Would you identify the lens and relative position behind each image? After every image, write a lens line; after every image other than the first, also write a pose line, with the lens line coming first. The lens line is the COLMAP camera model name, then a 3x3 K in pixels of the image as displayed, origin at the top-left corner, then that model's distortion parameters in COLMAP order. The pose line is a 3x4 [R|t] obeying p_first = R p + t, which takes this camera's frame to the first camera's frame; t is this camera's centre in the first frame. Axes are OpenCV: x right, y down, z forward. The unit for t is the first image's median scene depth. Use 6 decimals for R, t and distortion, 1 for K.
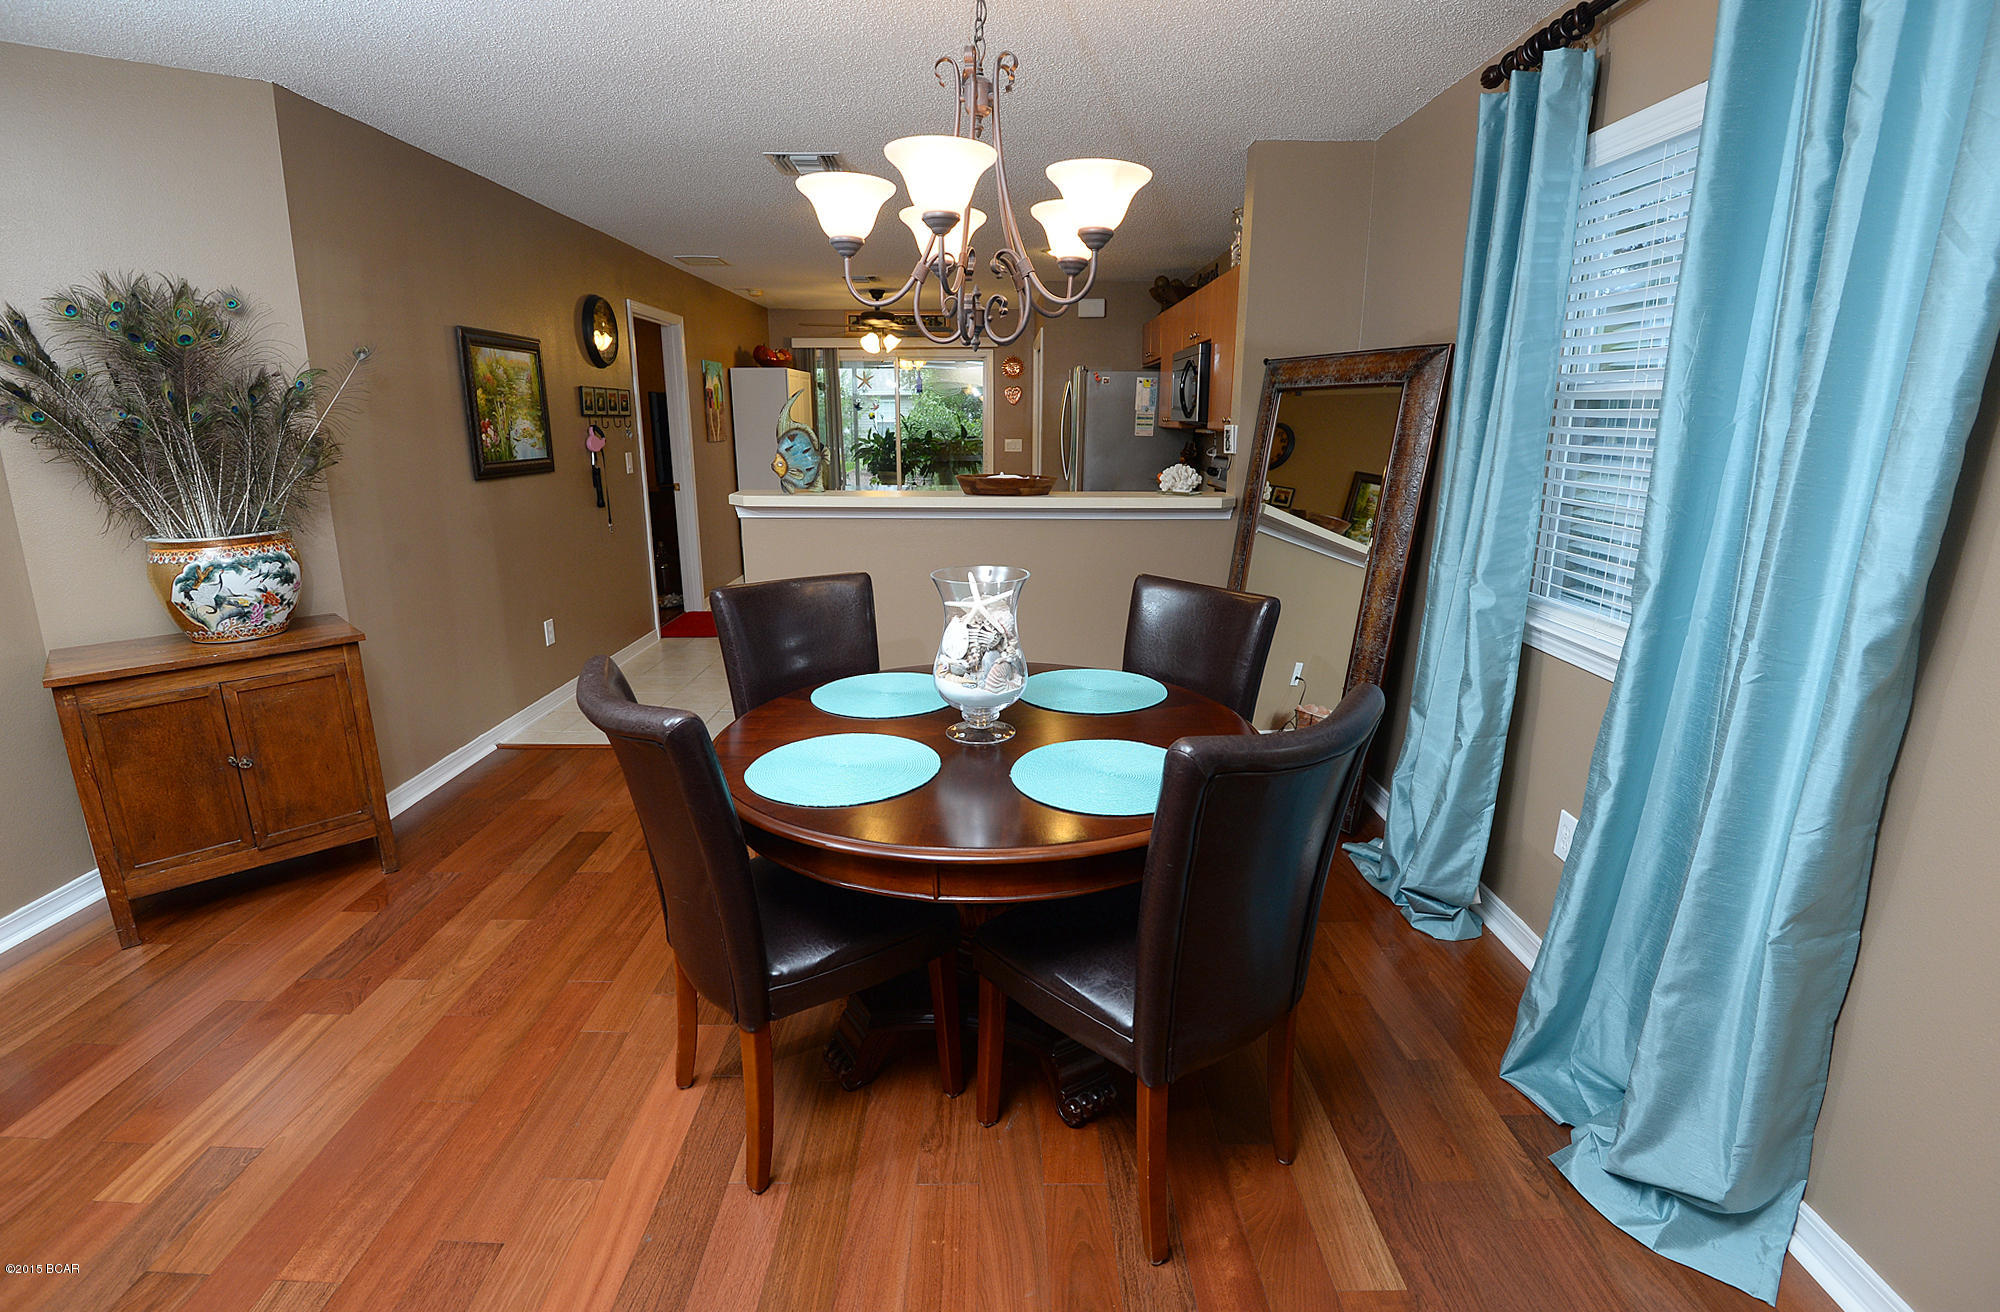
lens RADIAL K [[918.9, 0, 999.4], [0, 918.9, 650.6], [0, 0, 1]] dist [-0.002844, -0.000045]
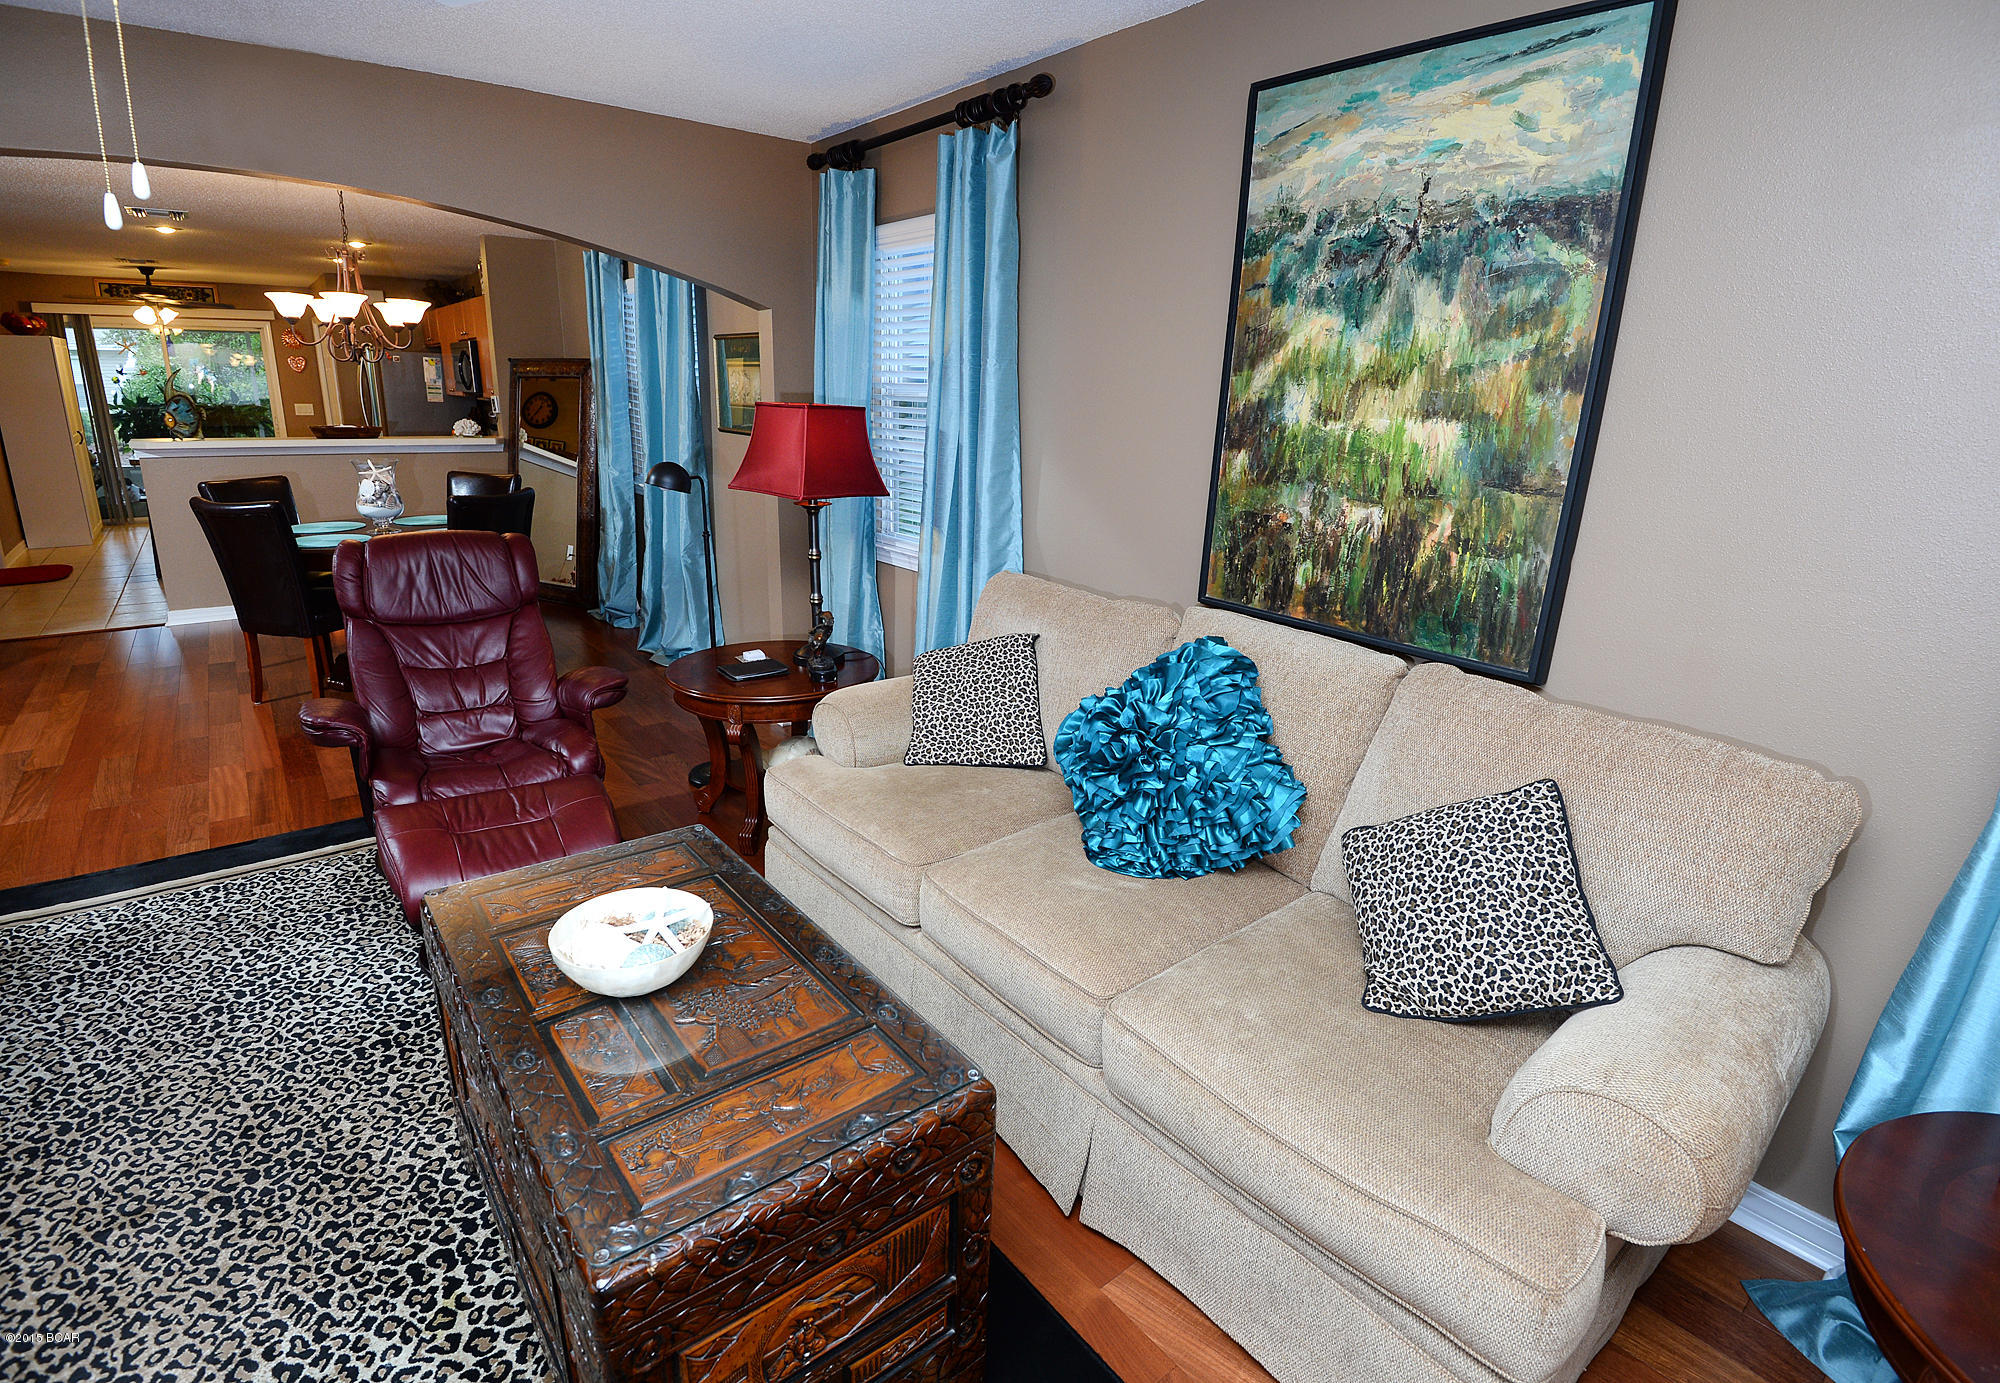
lens RADIAL K [[919.2, 0, 1010.3], [0, 919.2, 679.1], [0, 0, 1]] dist [-0.039728, -0.000922]
pose [[0.761184, -0.162738, 0.627786, -0.156519], [0.122886, 0.986661, 0.106770, 0.210544], [-0.636788, -0.004125, 0.771028, -0.899638]]
